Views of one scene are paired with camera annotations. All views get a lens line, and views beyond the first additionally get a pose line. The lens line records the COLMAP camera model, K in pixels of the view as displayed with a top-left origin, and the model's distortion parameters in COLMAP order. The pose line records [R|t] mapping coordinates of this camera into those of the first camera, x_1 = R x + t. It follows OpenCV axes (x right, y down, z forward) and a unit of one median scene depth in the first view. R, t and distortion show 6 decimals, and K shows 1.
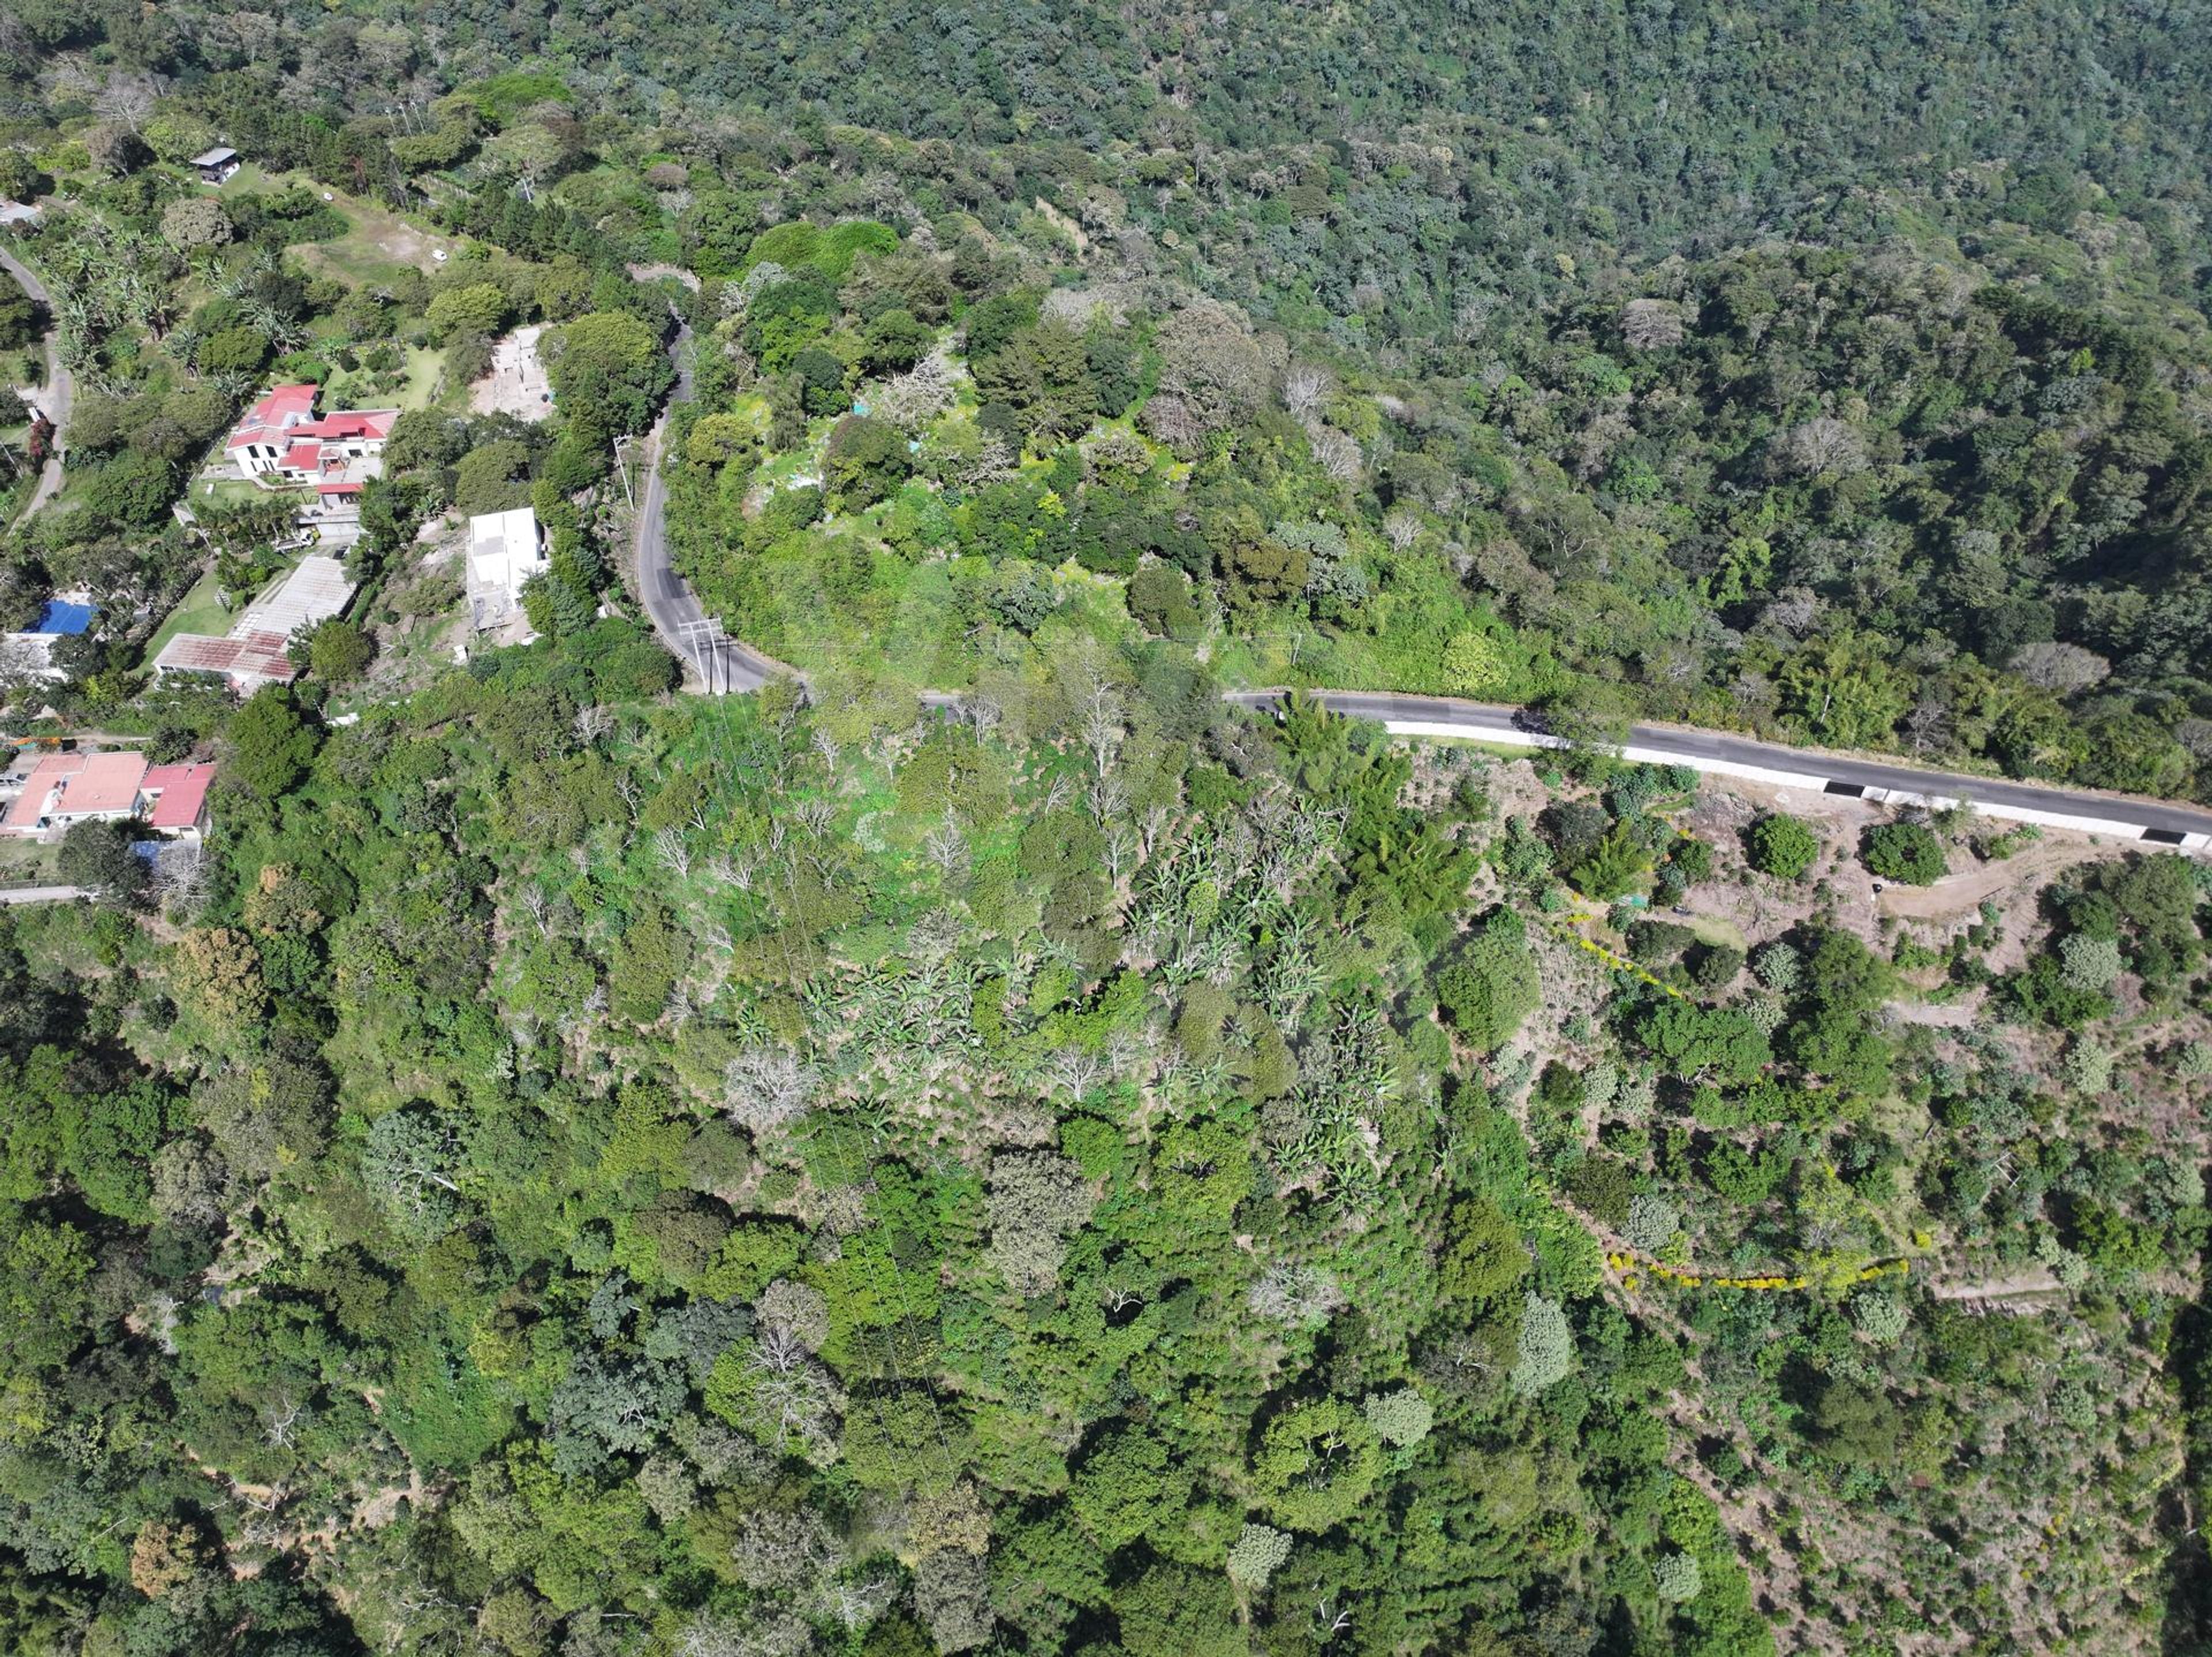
lens RADIAL K [[1554.1, 0, 1111.9], [0, 1554.1, 825.5], [0, 0, 1]] dist [-0.008663, 0.026849]
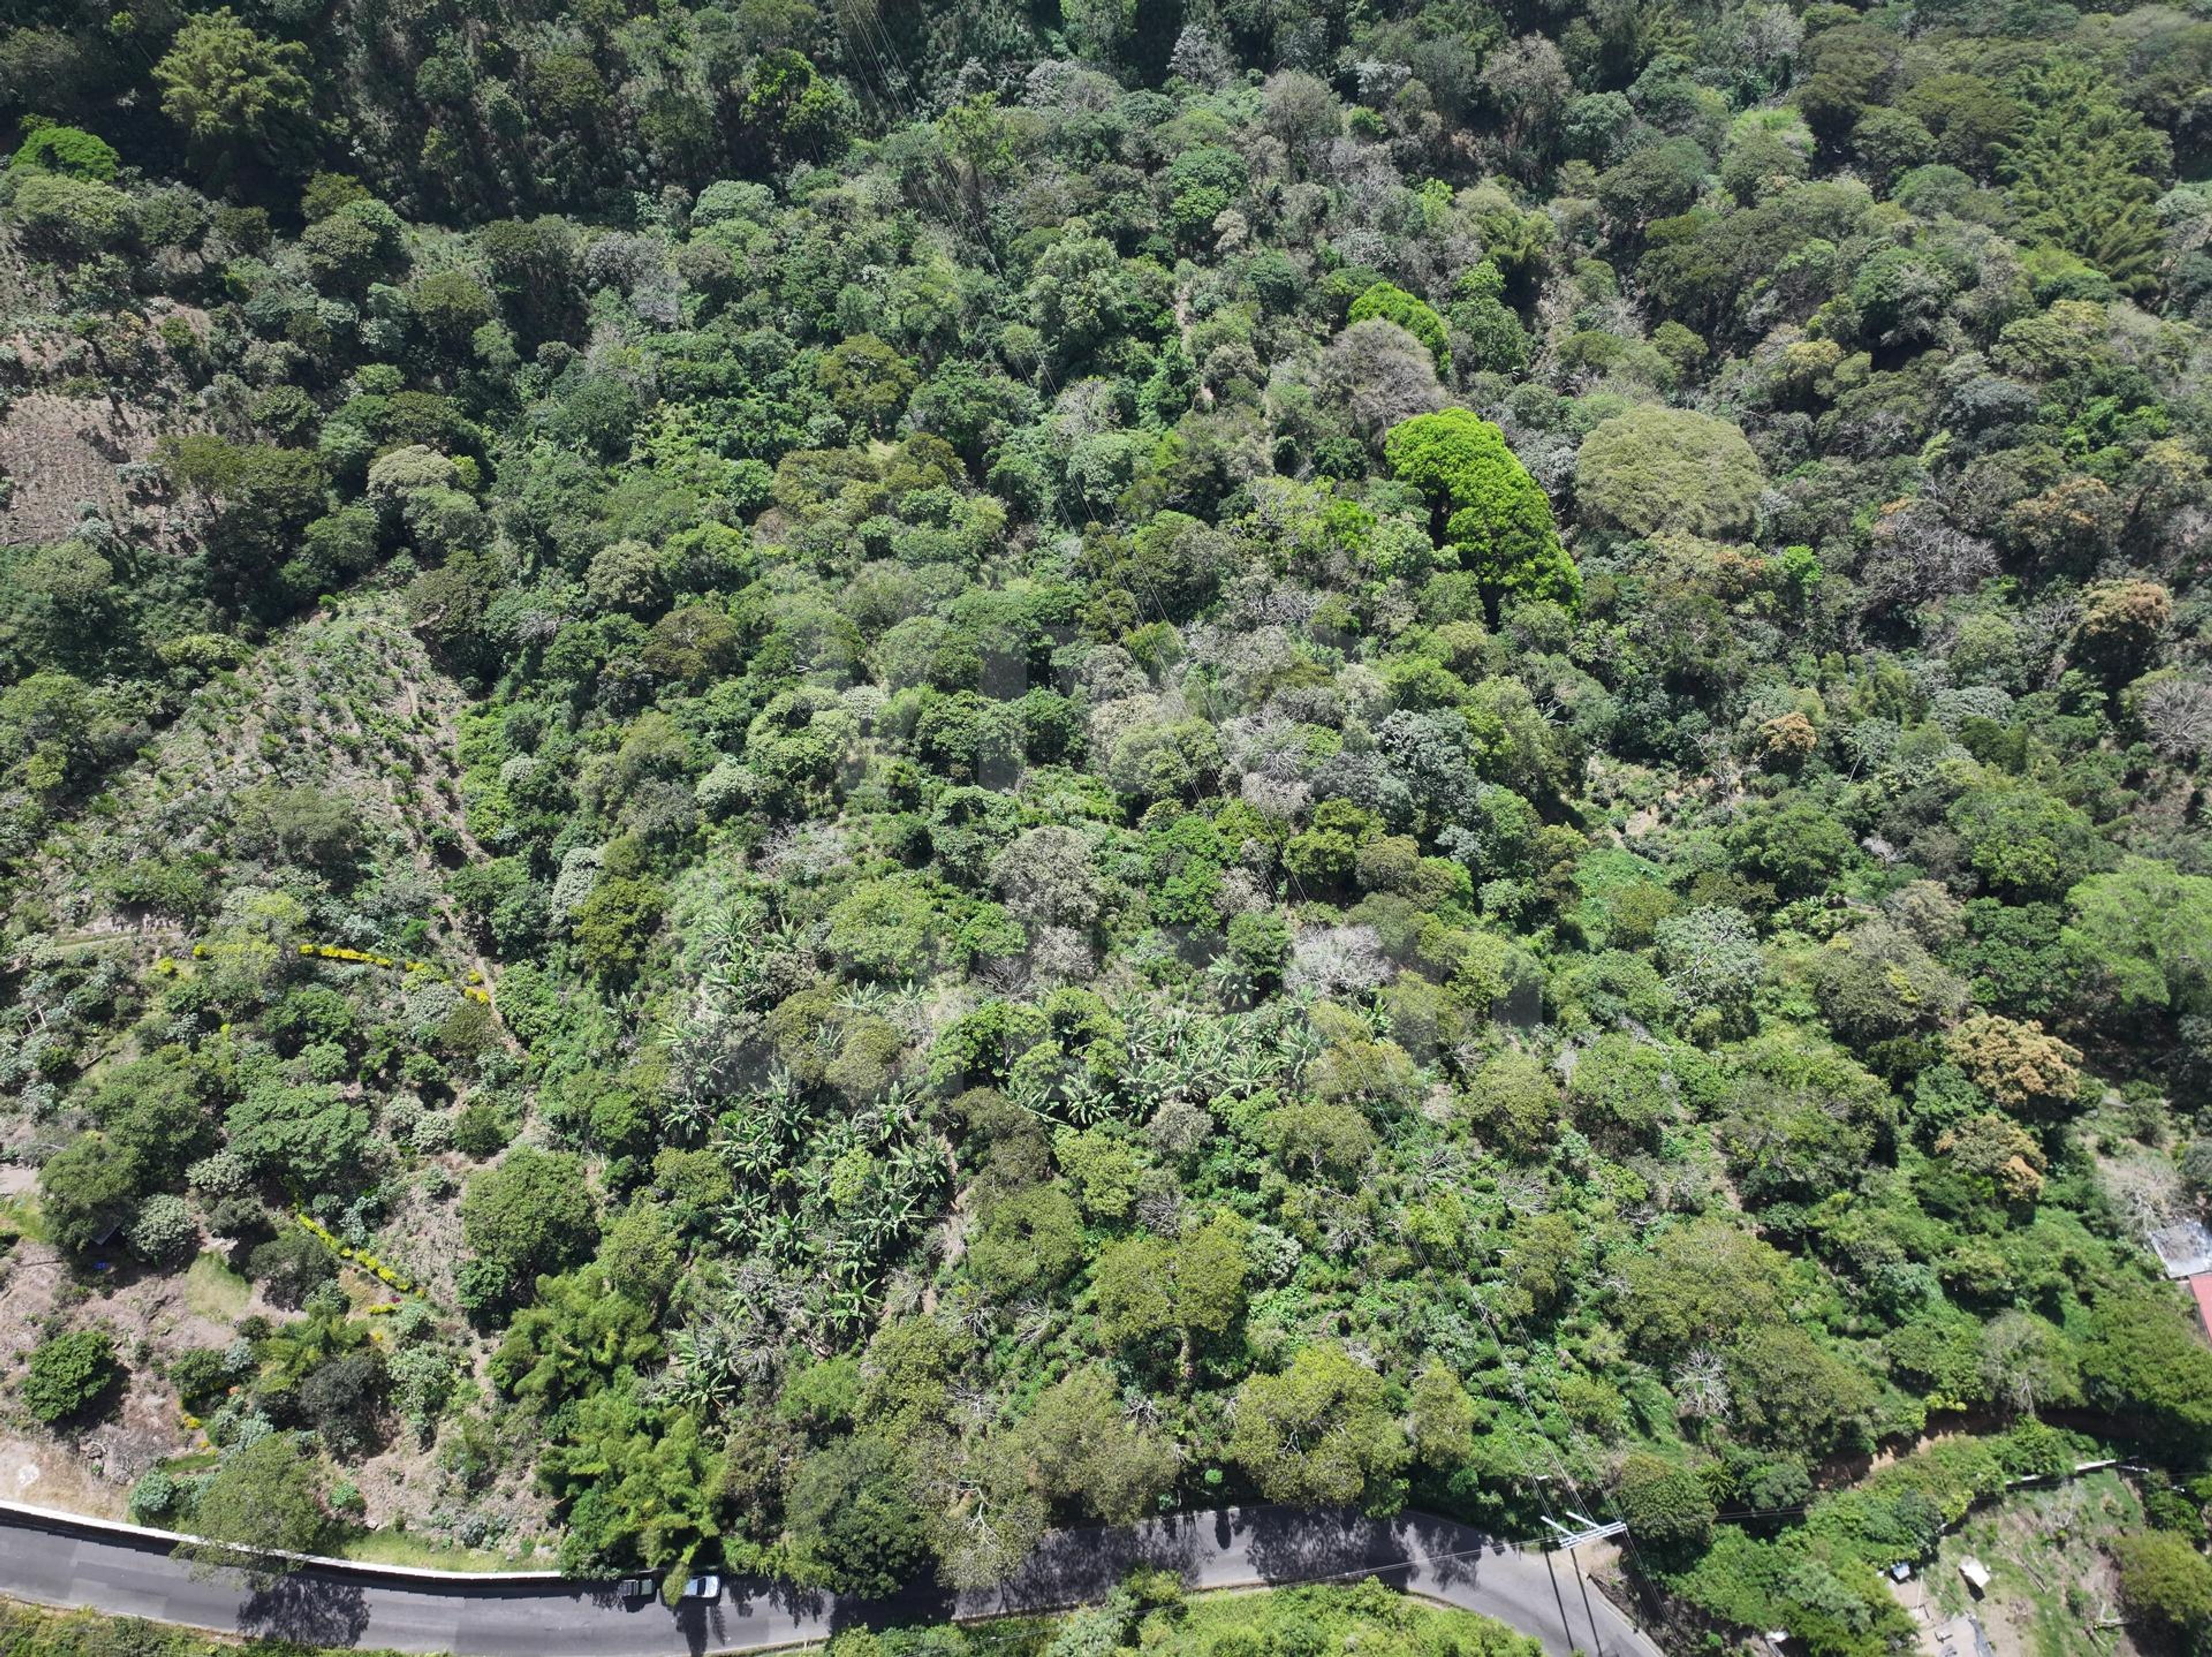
lens RADIAL K [[1552.9, 0, 1110.7], [0, 1552.9, 823.7], [0, 0, 1]] dist [-0.008298, 0.022446]
pose [[-0.999459, 0.031486, -0.009535, -0.071278], [-0.023660, -0.486548, 0.873334, -0.548164], [0.022859, 0.873086, 0.487029, 0.436688]]
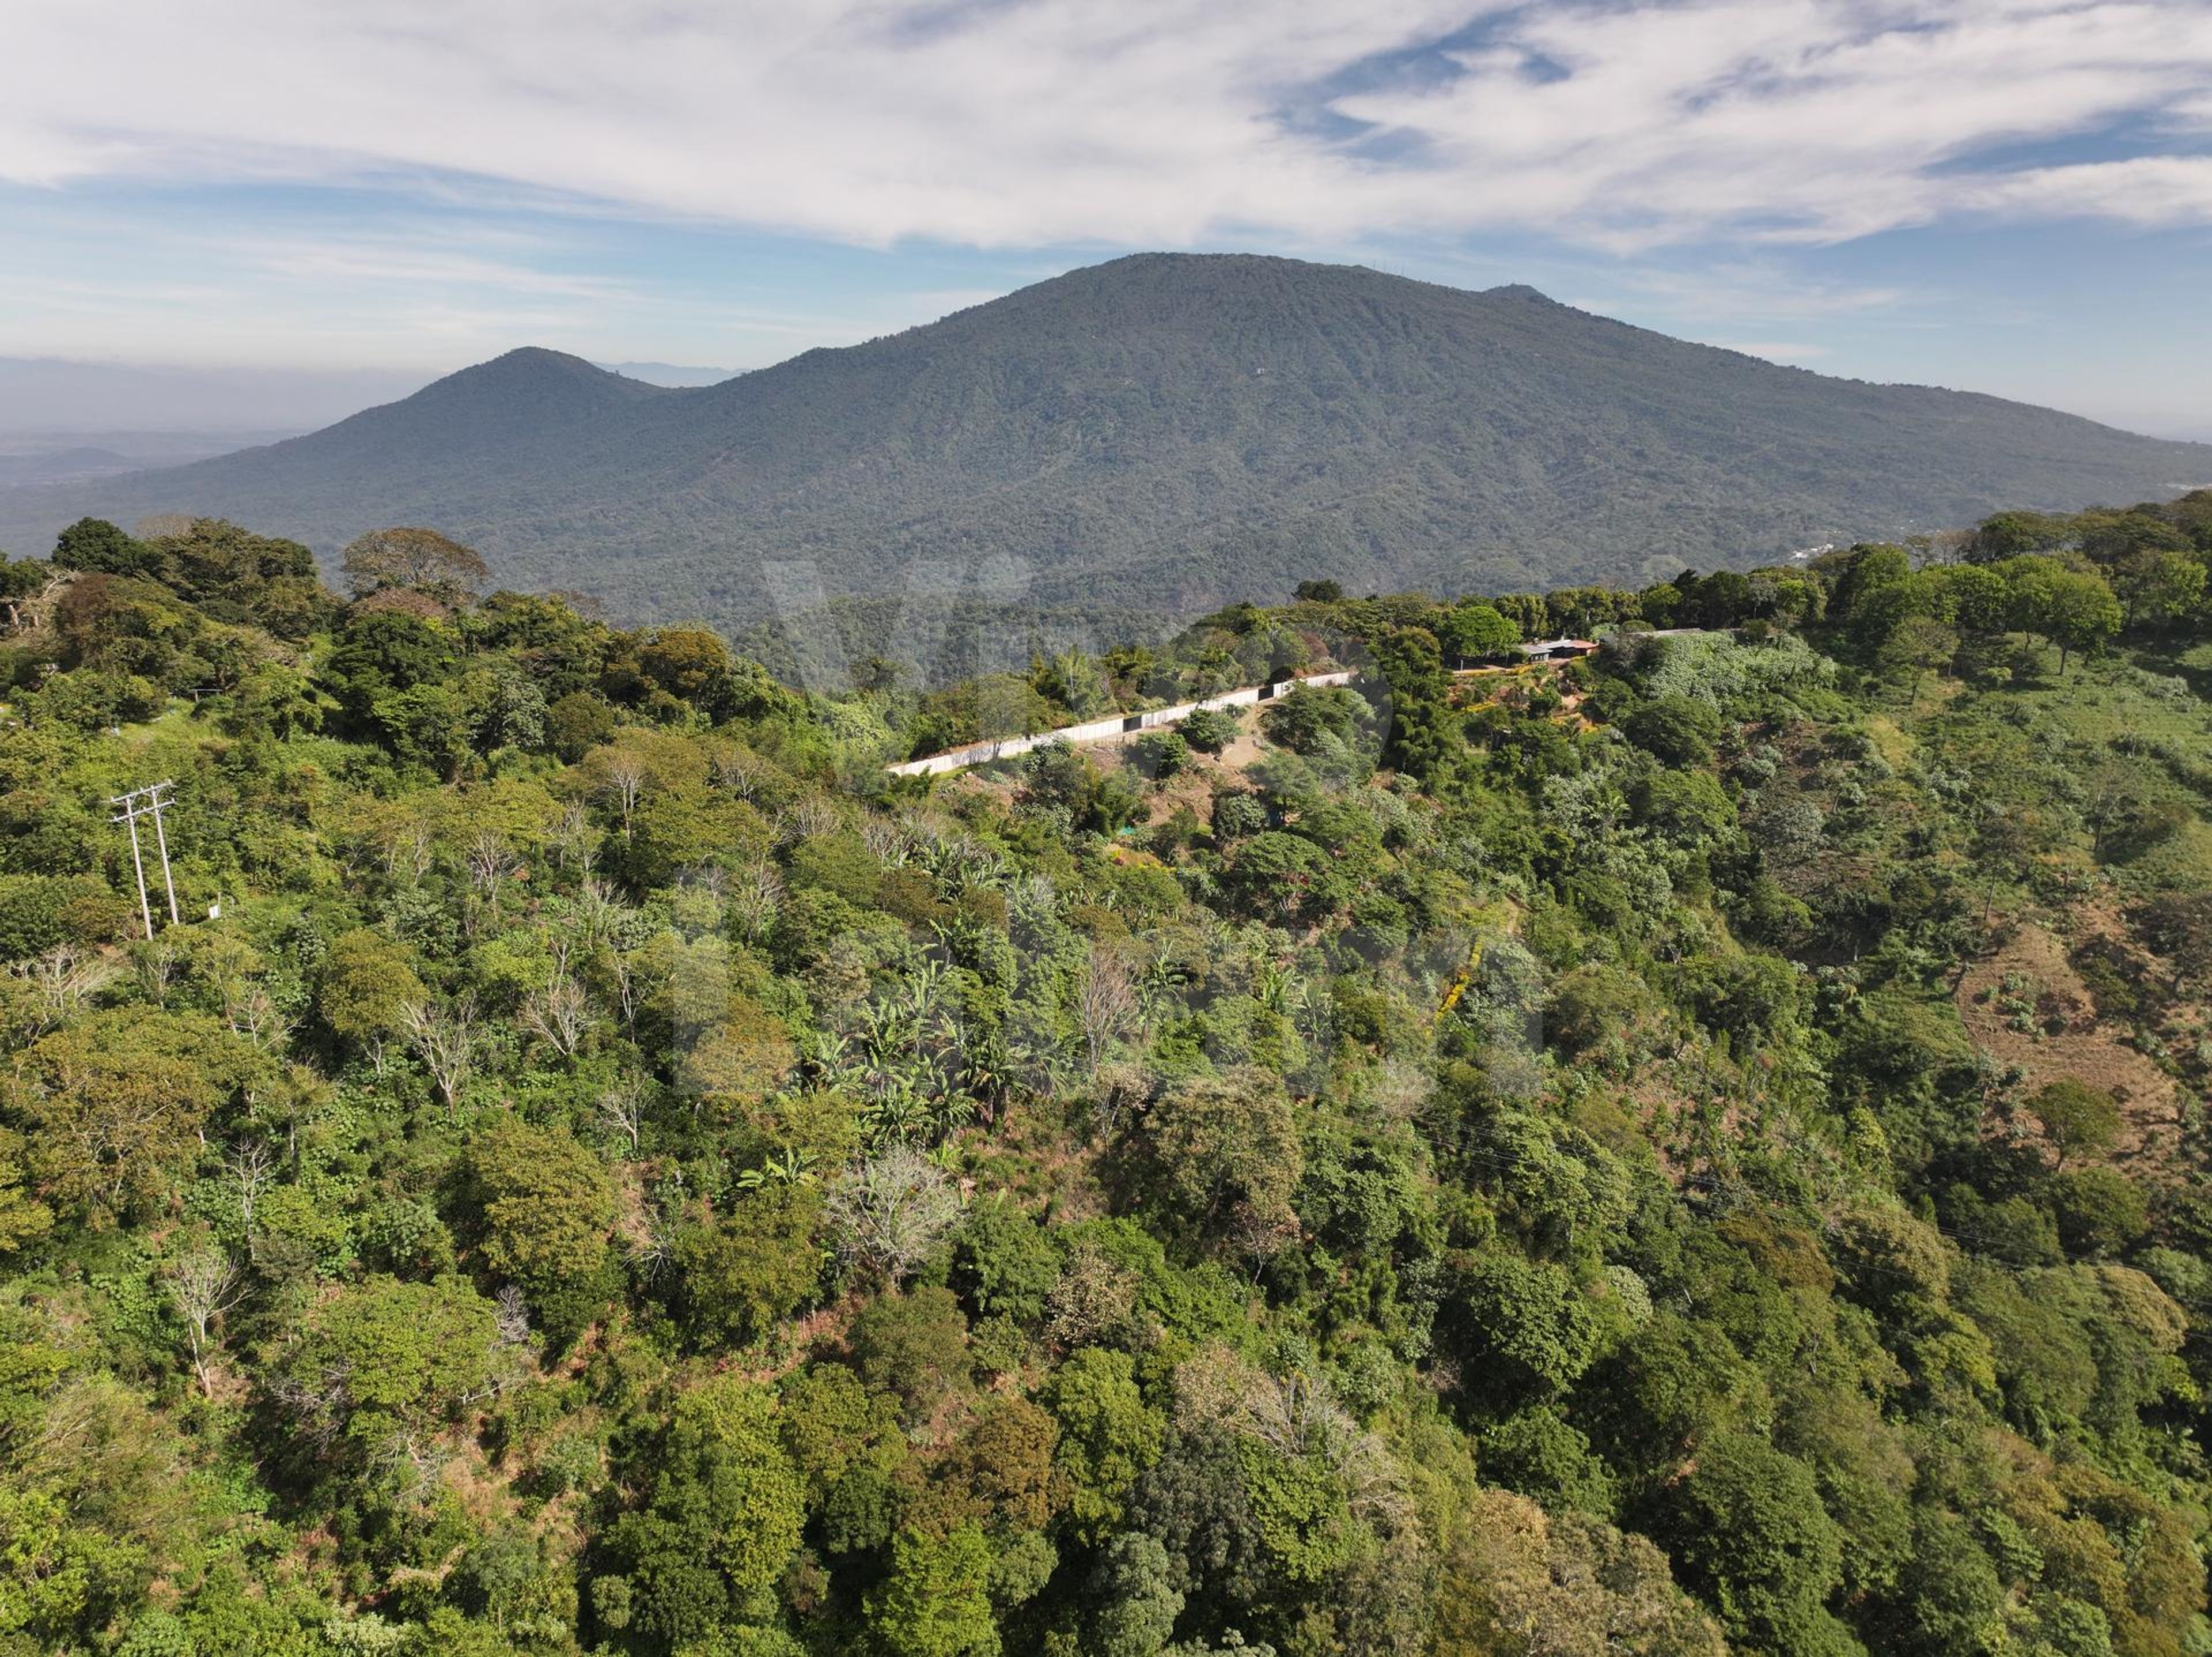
lens RADIAL K [[1559.8, 0, 1110.3], [0, 1559.8, 823.6], [0, 0, 1]] dist [-0.009568, 0.027765]
pose [[0.434985, -0.242377, 0.867204, -0.608779], [0.642853, 0.757962, -0.110607, 0.163431], [-0.630499, 0.605597, 0.485514, 0.529813]]
